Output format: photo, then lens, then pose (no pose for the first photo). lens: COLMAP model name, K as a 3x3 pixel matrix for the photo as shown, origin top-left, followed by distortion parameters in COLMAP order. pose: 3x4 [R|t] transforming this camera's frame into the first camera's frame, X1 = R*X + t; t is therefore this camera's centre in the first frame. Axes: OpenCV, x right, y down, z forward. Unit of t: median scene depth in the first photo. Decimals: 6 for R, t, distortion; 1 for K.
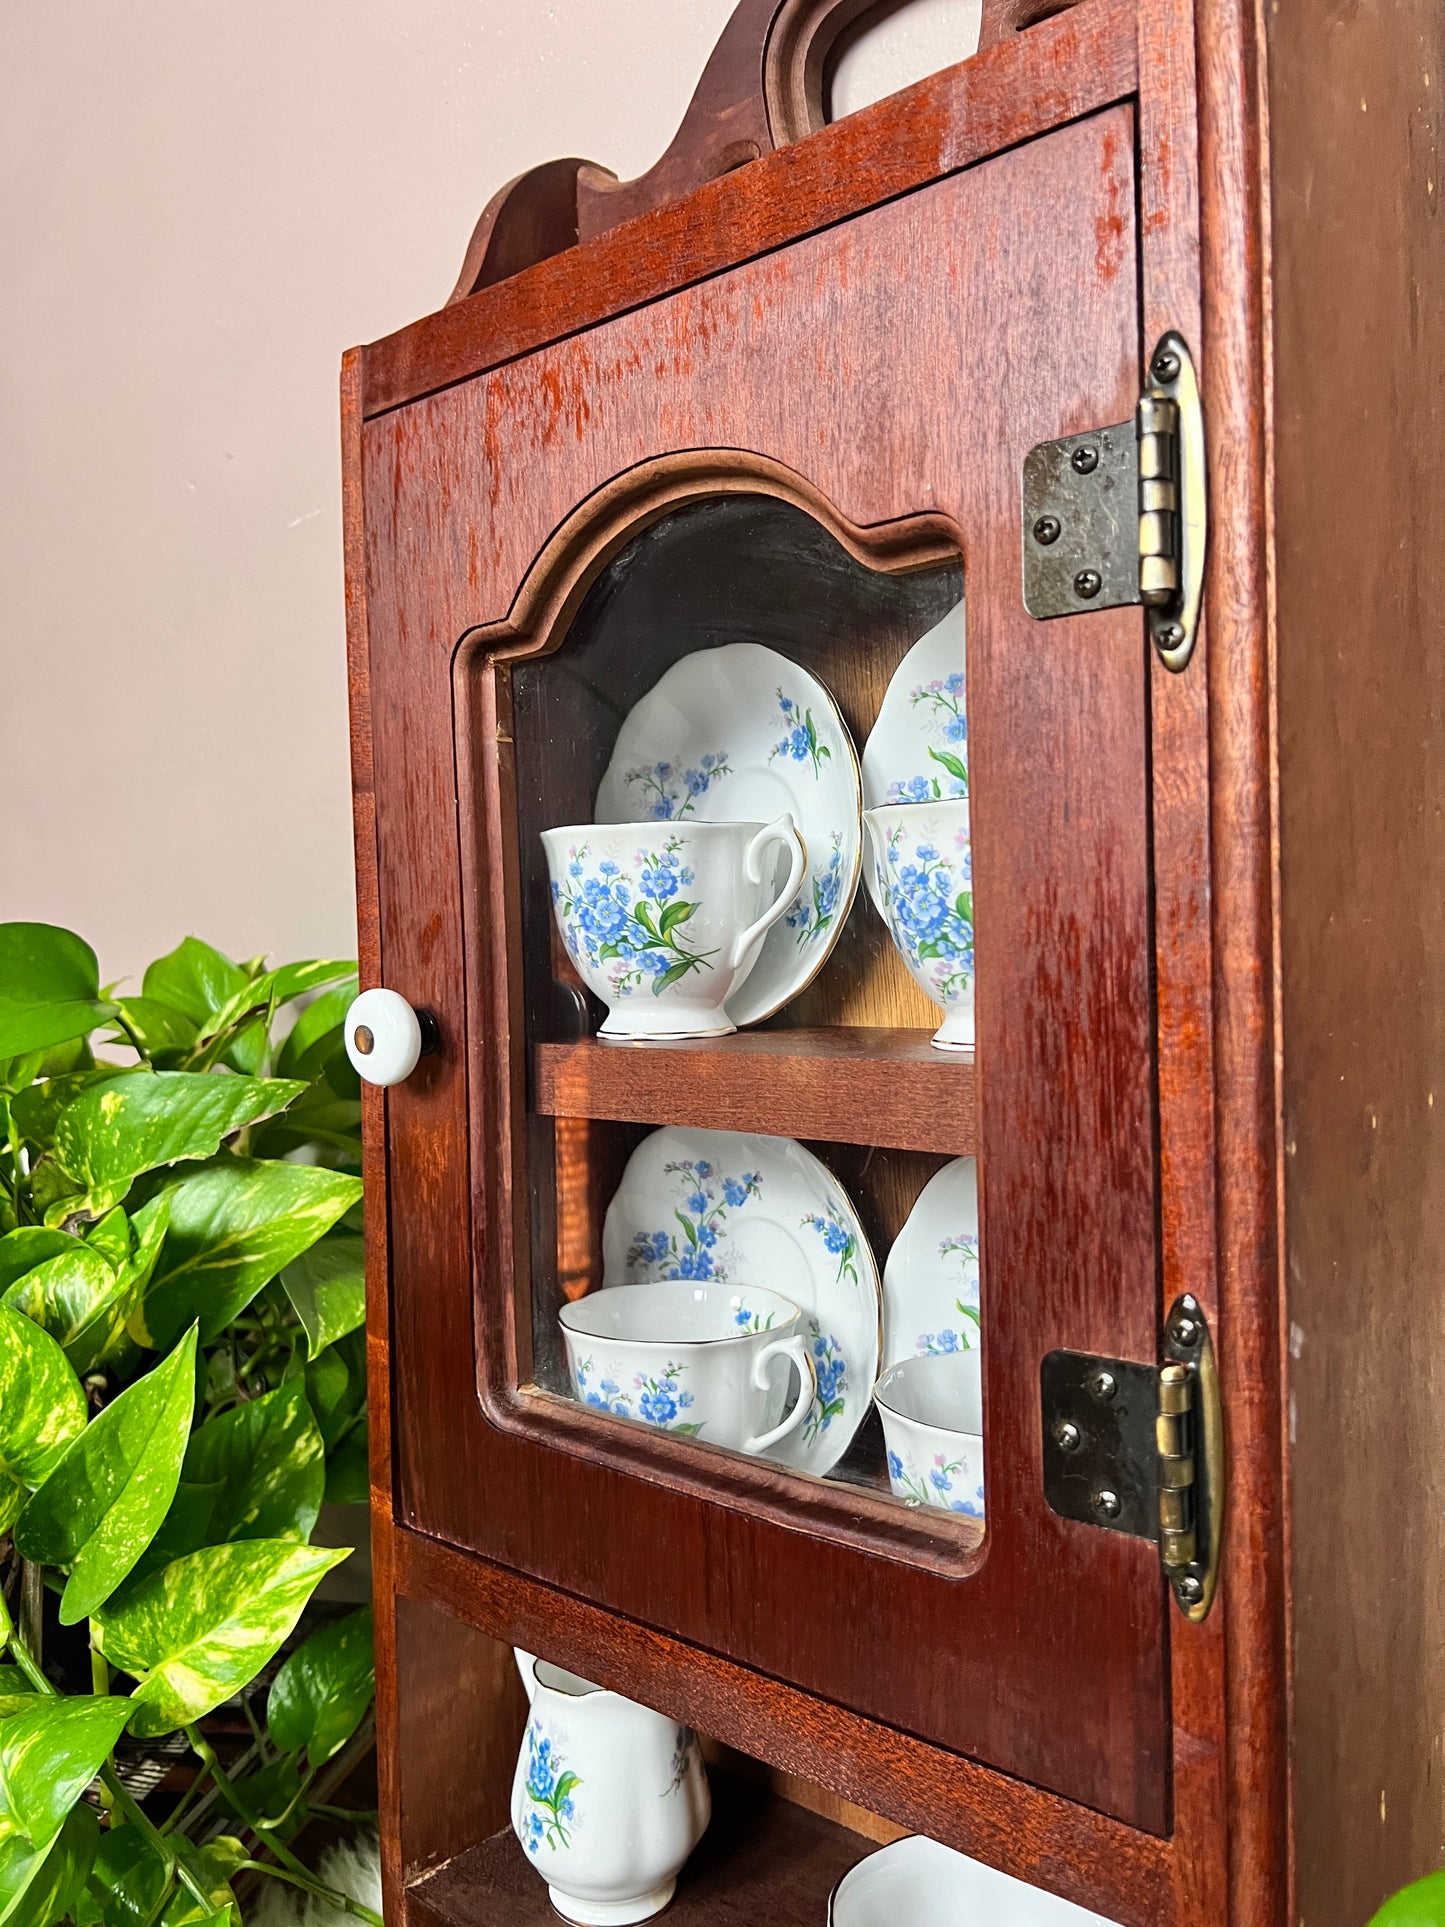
lens RADIAL K [[1464.7, 0, 701.4], [0, 1464.7, 963.0], [0, 0, 1]] dist [0.034990, -0.045589]
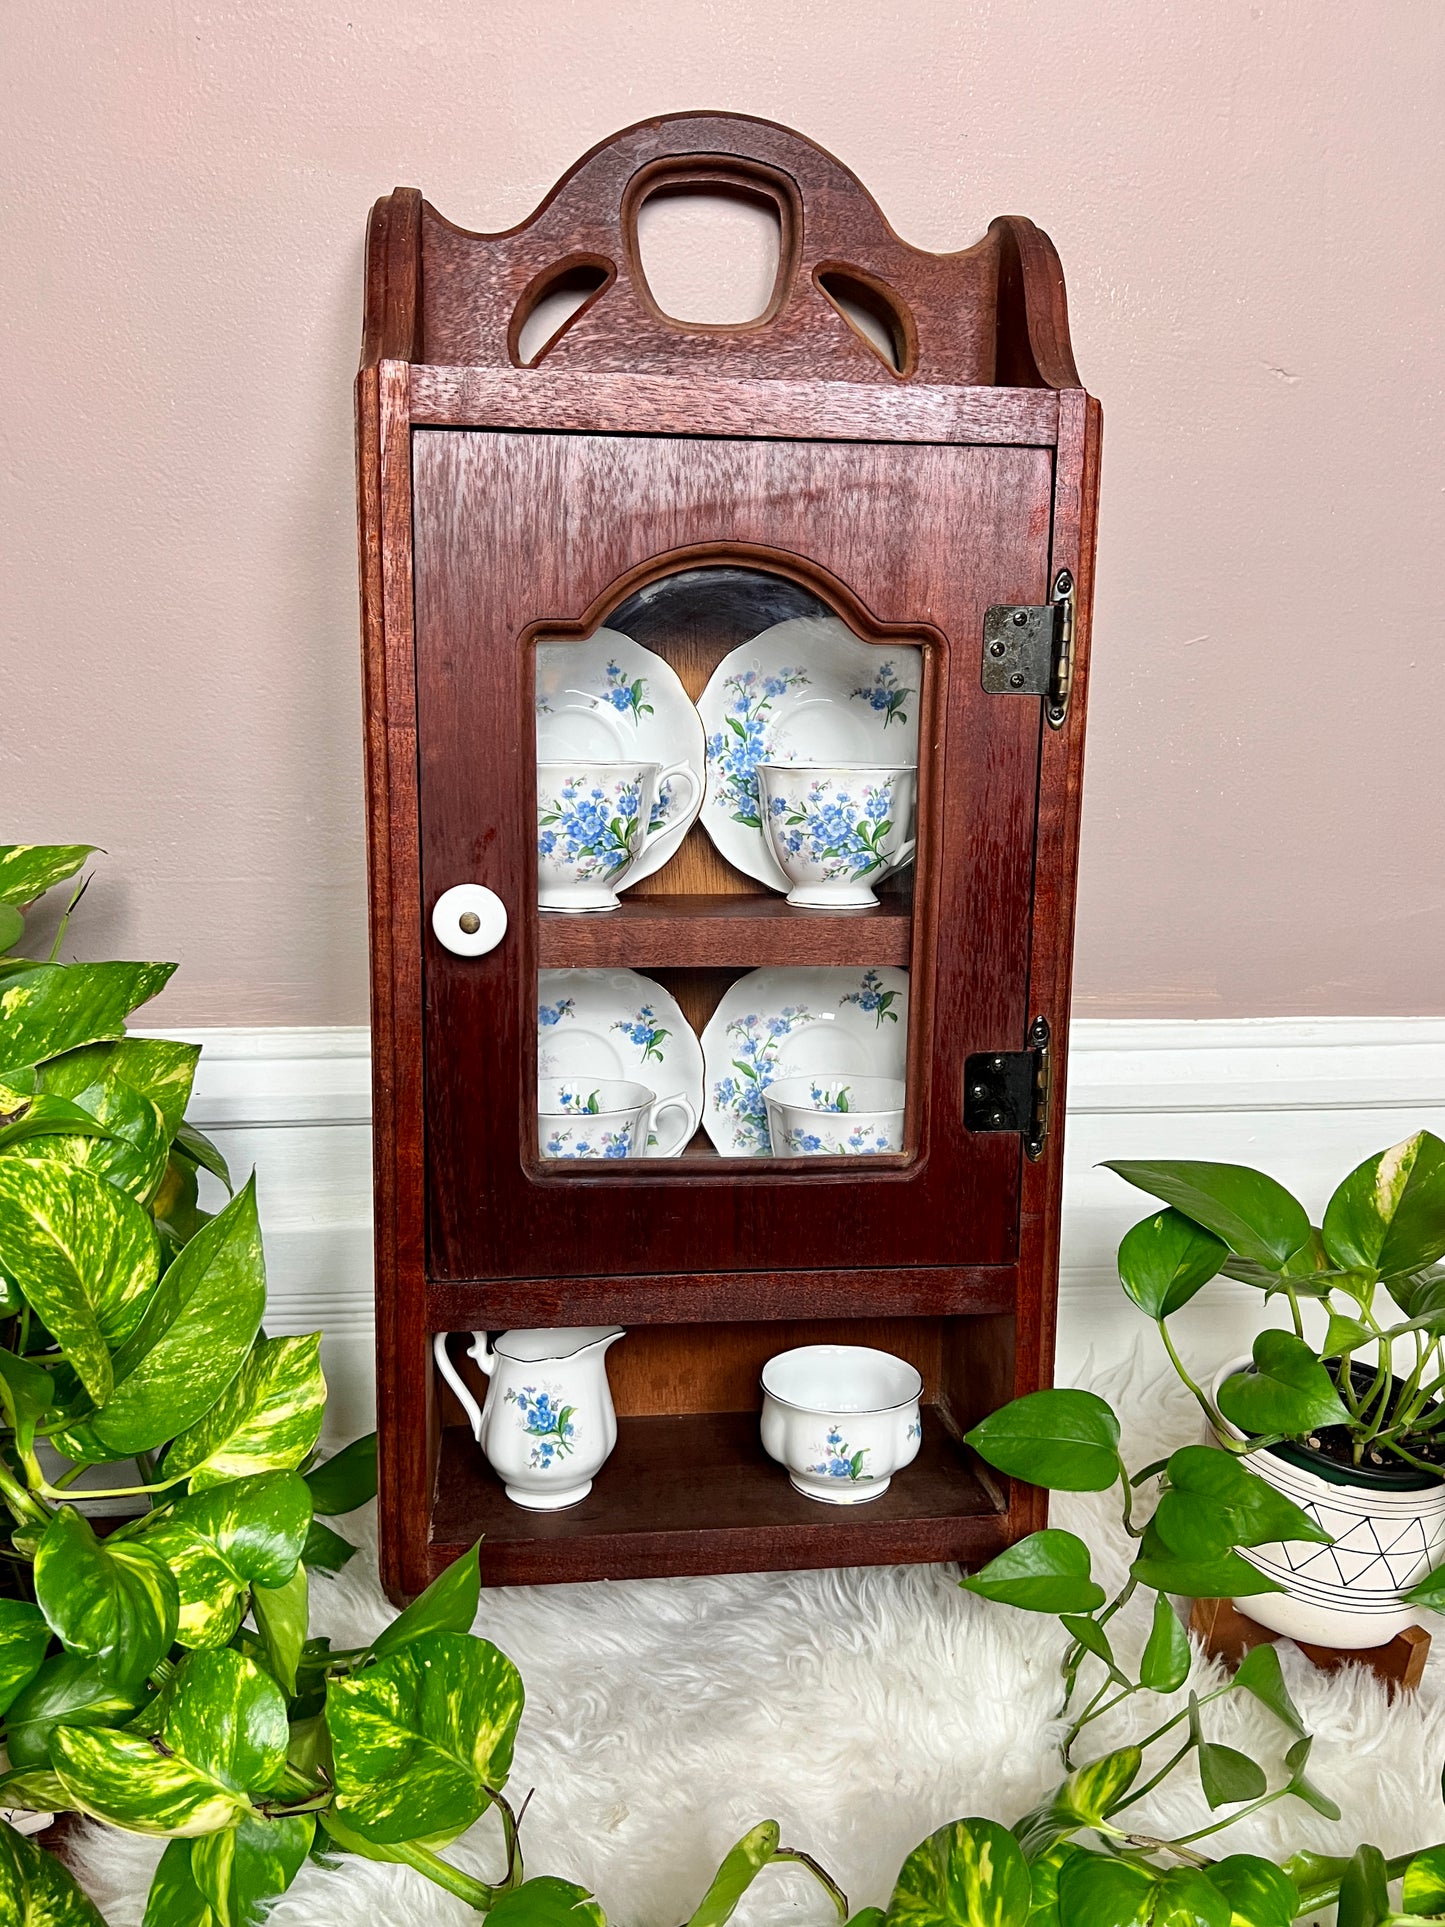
lens RADIAL K [[1515.8, 0, 706.2], [0, 1515.8, 960.8], [0, 0, 1]] dist [0.034866, -0.041182]
pose [[0.663756, -0.078500, 0.743818, -1.072661], [-0.010829, 0.993364, 0.114500, -0.070778], [-0.747870, -0.084055, 0.658502, -0.071013]]
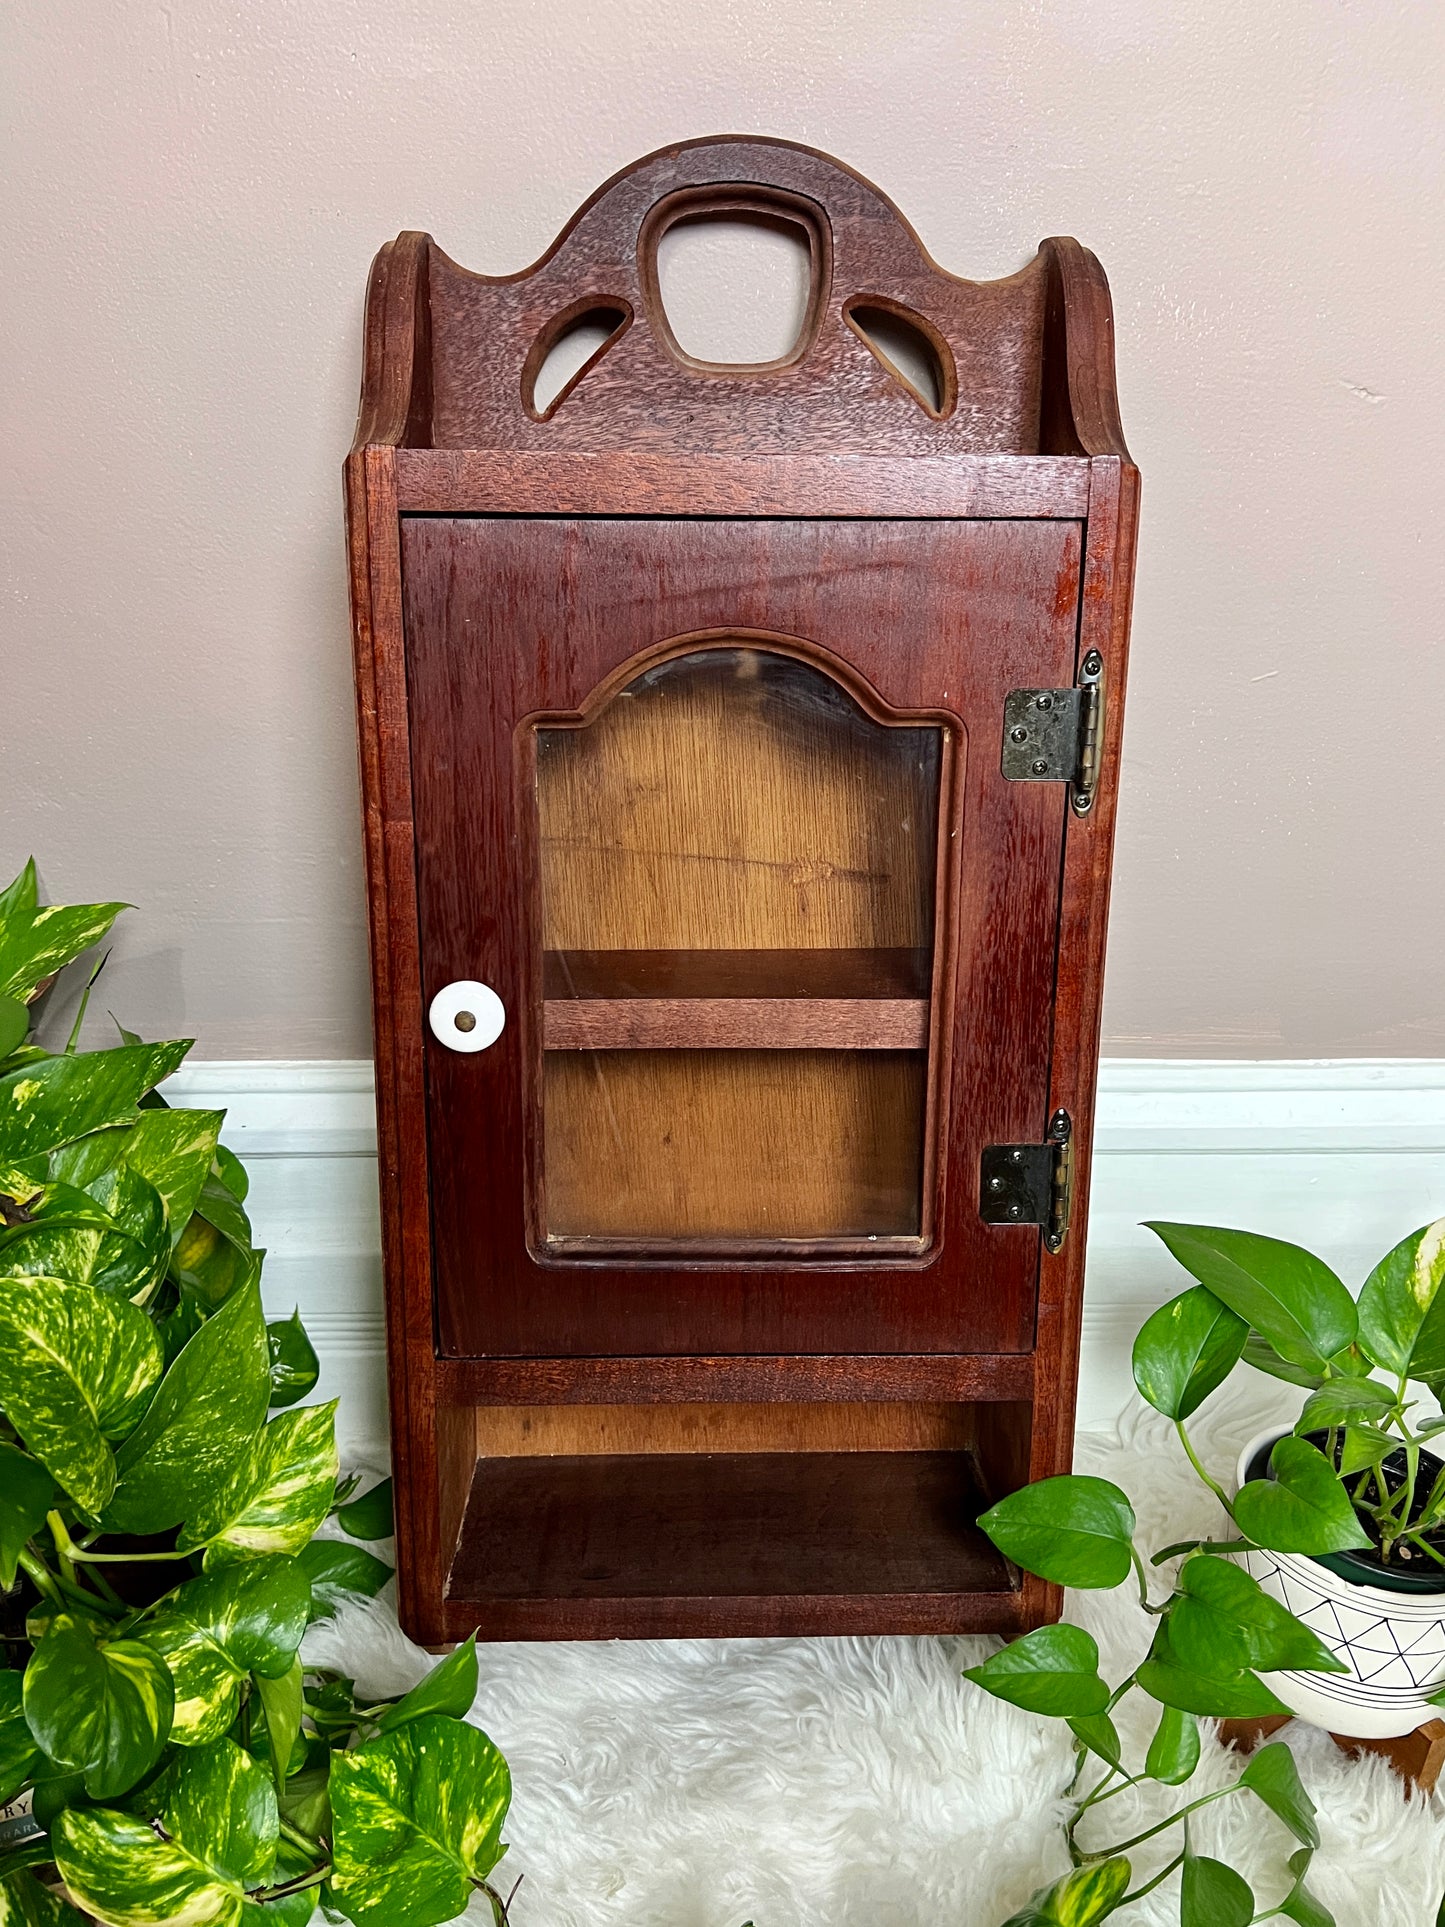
lens RADIAL K [[1515.8, 0, 729.4], [0, 1515.8, 944.0], [0, 0, 1]] dist [0.034866, -0.041182]
pose [[0.724035, -0.129101, 0.677574, -0.935915], [-0.008809, 0.980517, 0.196235, -0.275301], [-0.689707, -0.148050, 0.708792, -0.116308]]
